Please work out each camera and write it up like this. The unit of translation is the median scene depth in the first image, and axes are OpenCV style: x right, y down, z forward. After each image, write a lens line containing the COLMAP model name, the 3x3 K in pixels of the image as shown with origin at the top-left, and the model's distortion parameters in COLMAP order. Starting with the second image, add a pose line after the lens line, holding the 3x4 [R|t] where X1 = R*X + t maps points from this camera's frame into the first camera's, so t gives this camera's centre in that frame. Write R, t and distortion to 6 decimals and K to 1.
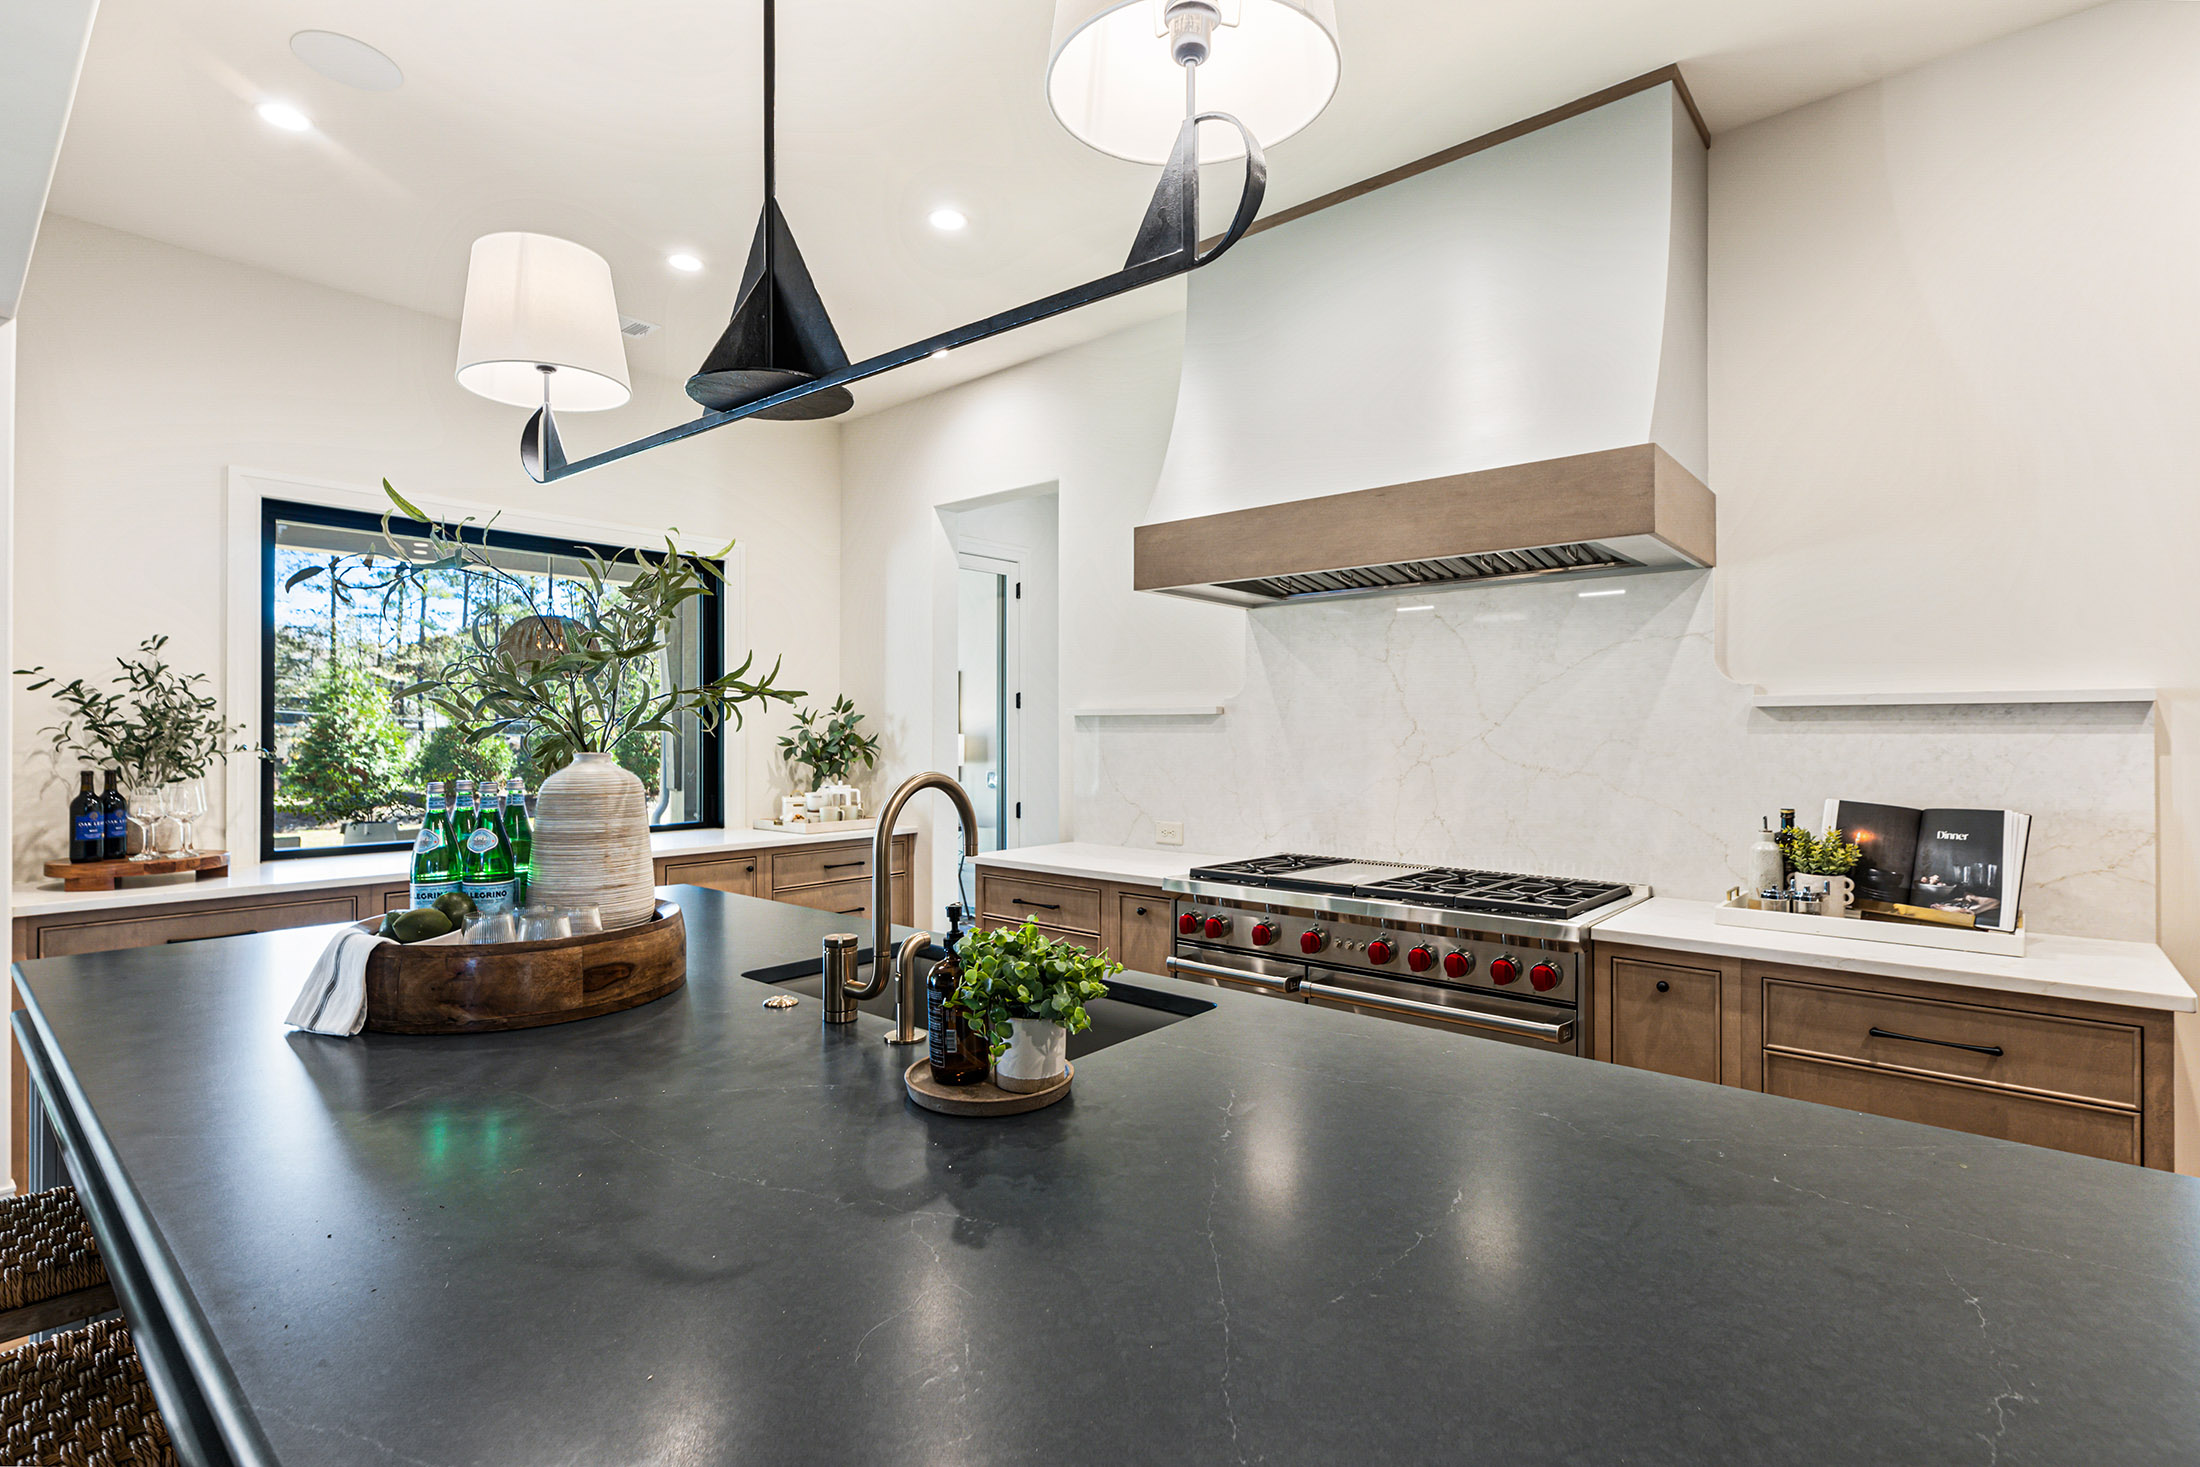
lens RADIAL K [[1030.8, 0, 1094.9], [0, 1030.8, 728.6], [0, 0, 1]] dist [0.002032, 0.000236]
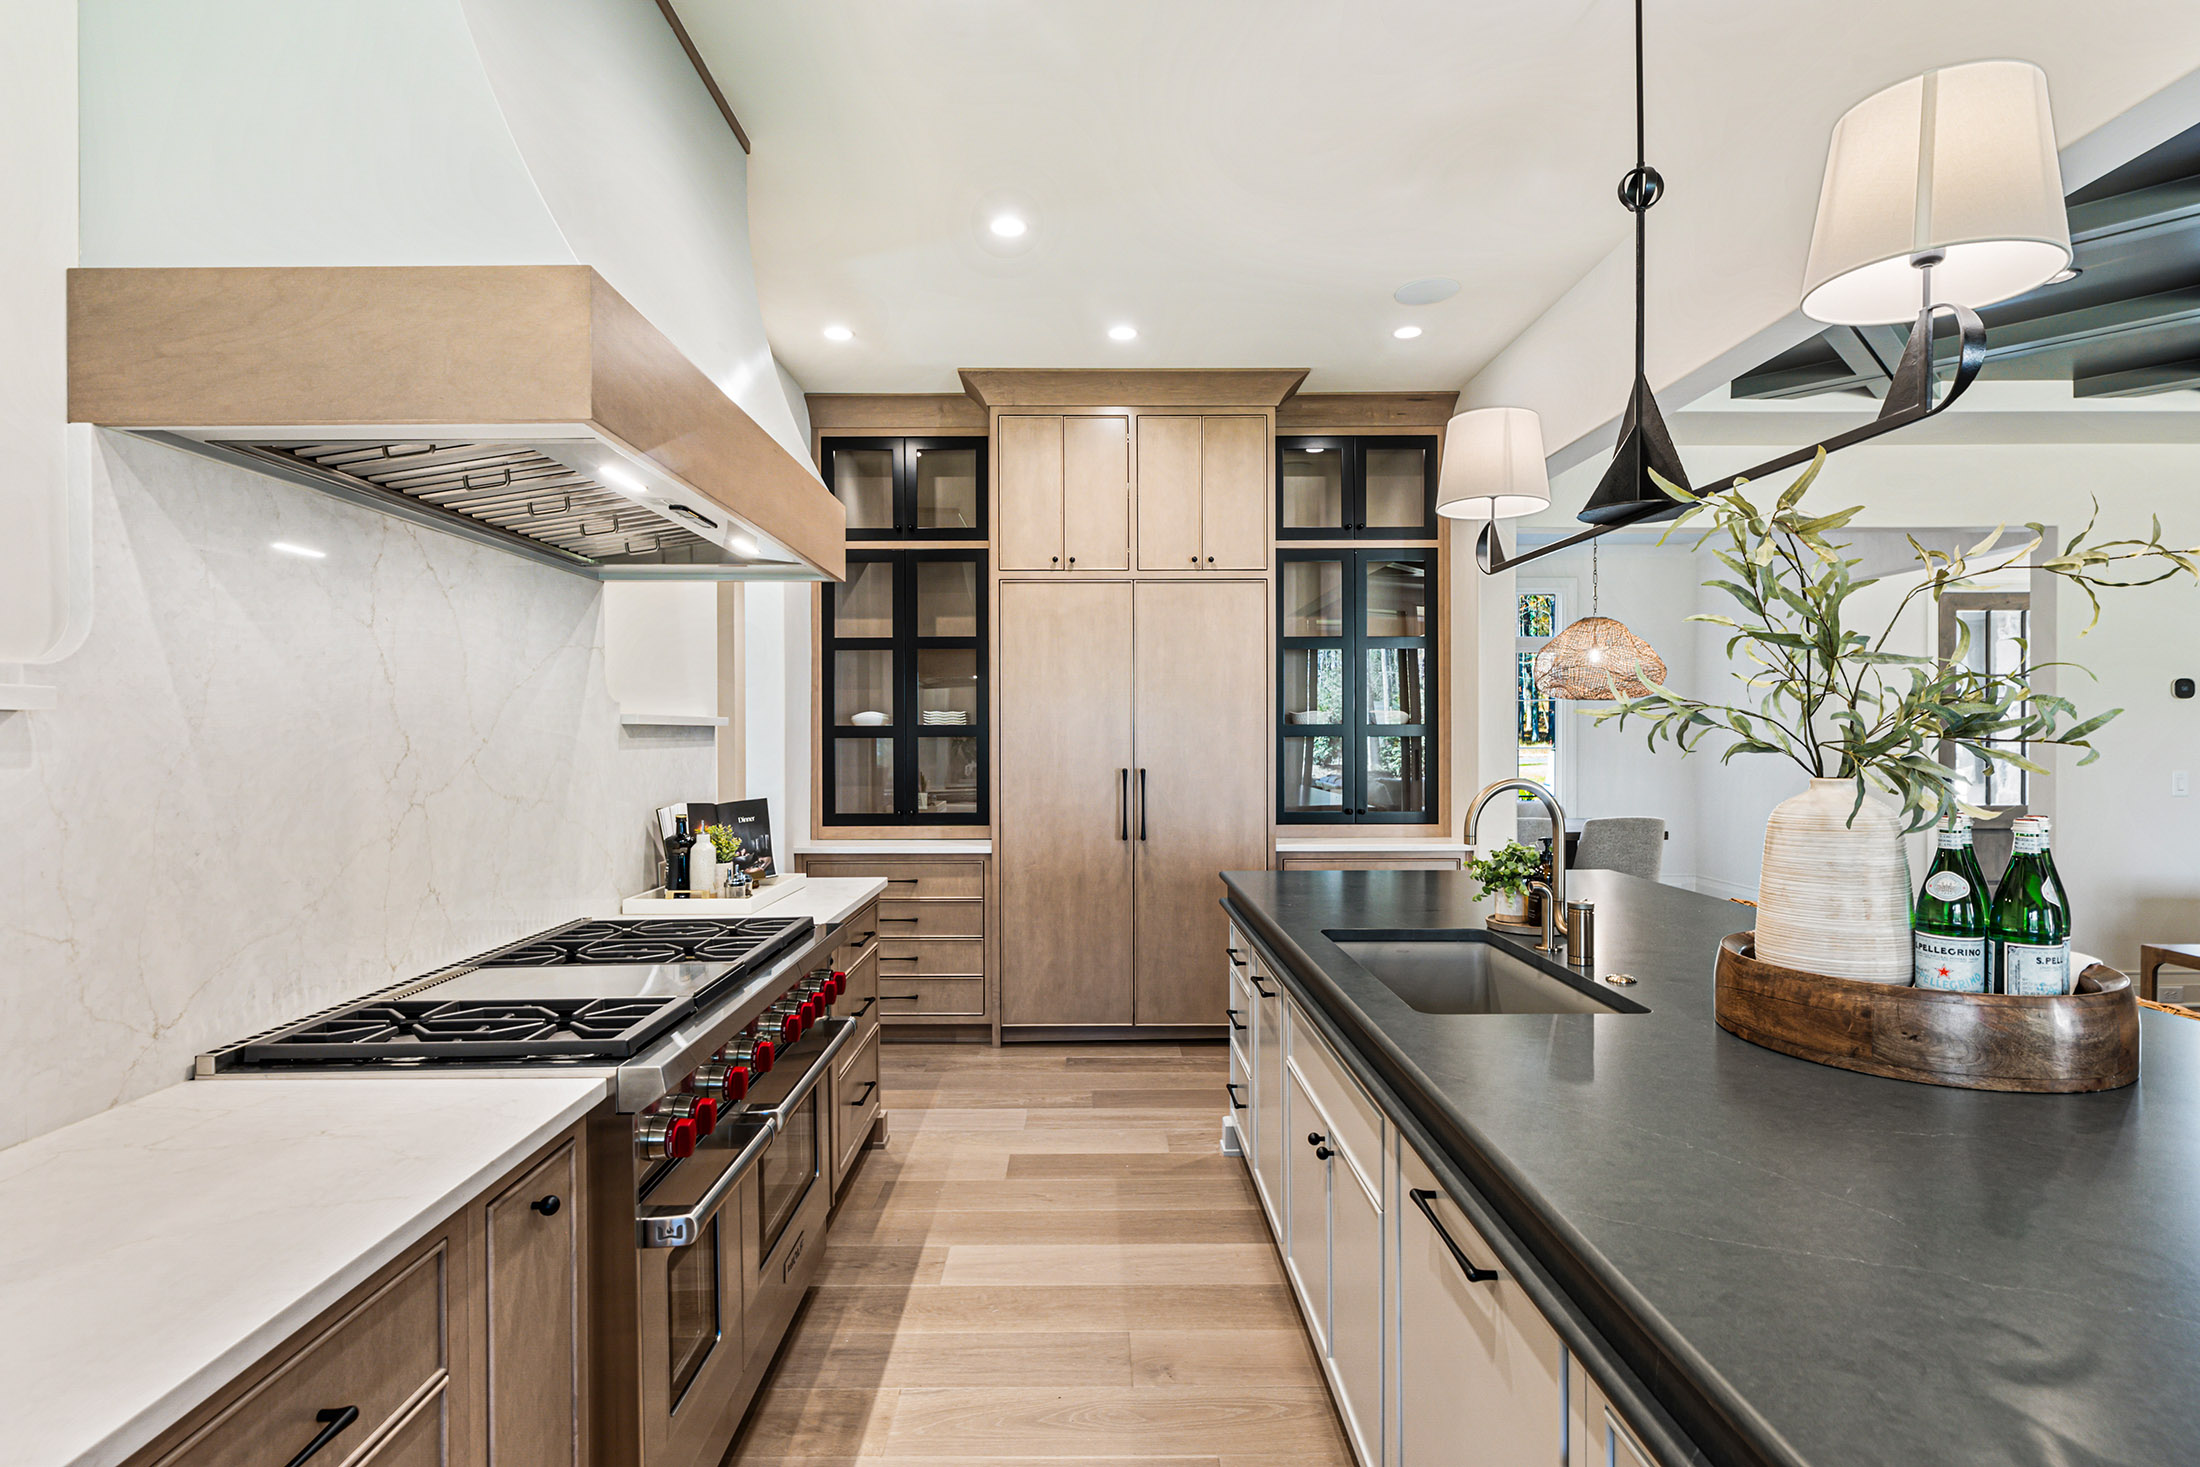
lens RADIAL K [[1030.8, 0, 1099.0], [0, 1030.8, 735.3], [0, 0, 1]] dist [0.002032, 0.000236]
pose [[-0.657756, -0.001295, 0.753230, -0.422200], [-0.000798, 0.999999, 0.001023, -0.009108], [-0.753231, 0.000072, -0.657756, 1.168841]]
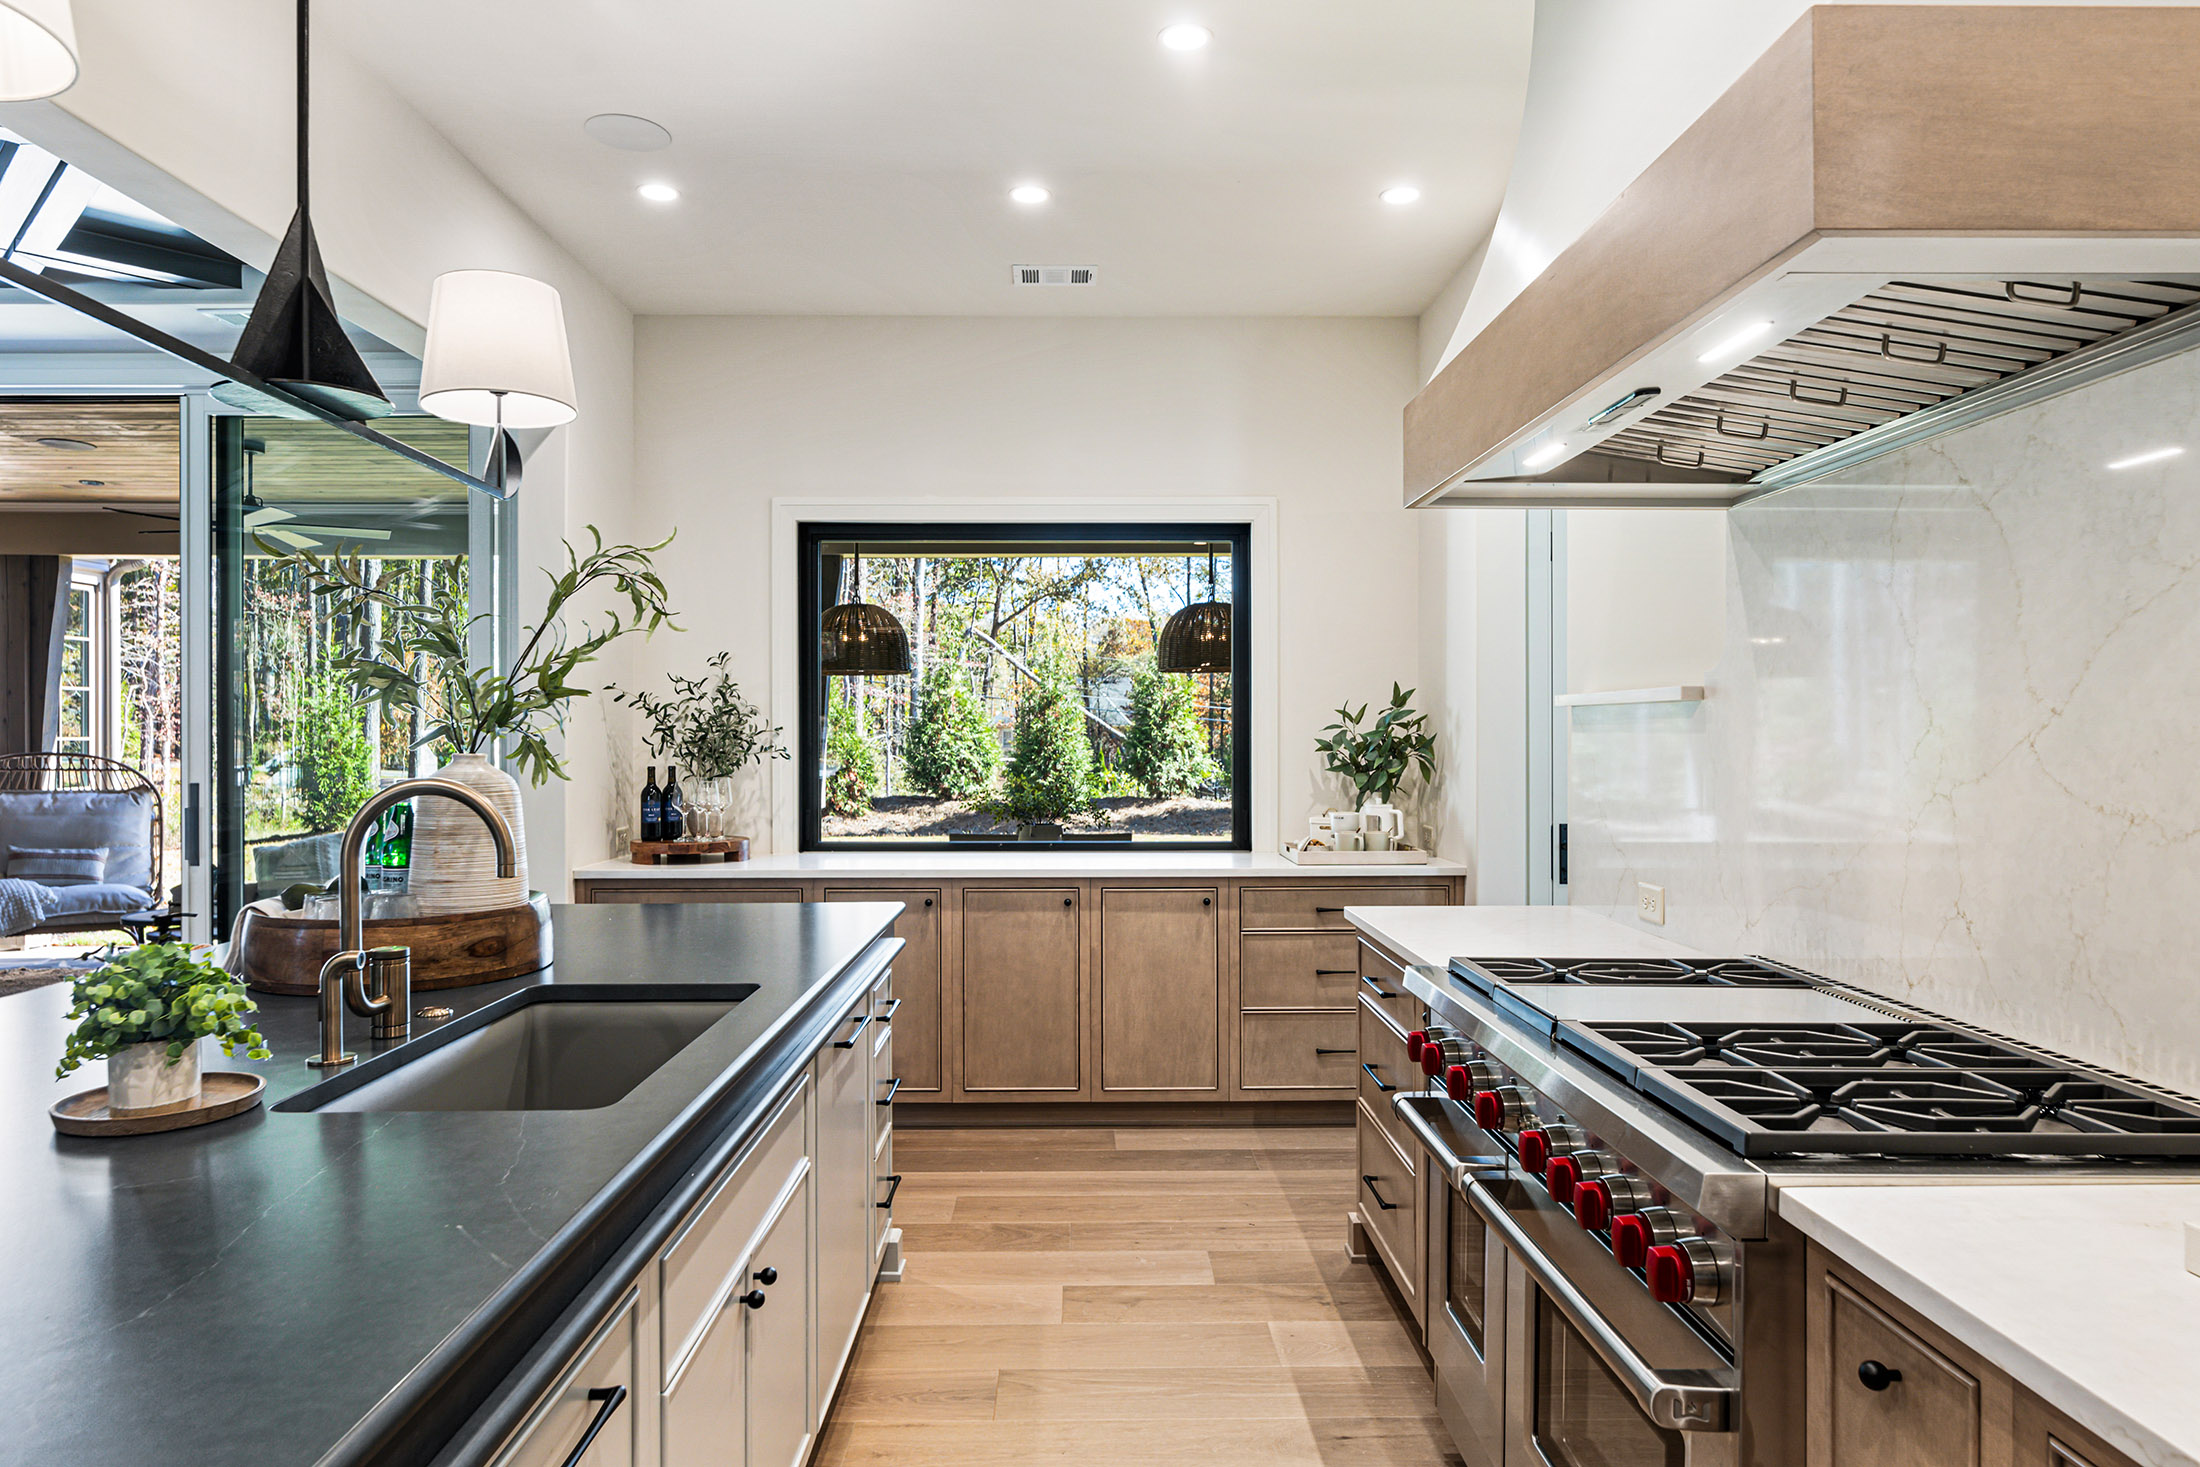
lens RADIAL K [[1334.8, 0, 1095.3], [0, 1334.8, 739.0], [0, 0, 1]] dist [-0.000396, 0.000422]
pose [[0.665388, 0.000758, -0.746497, 0.549943], [0.005302, 0.999969, 0.005742, 0.001711], [0.746479, -0.007779, 0.665364, 0.329032]]
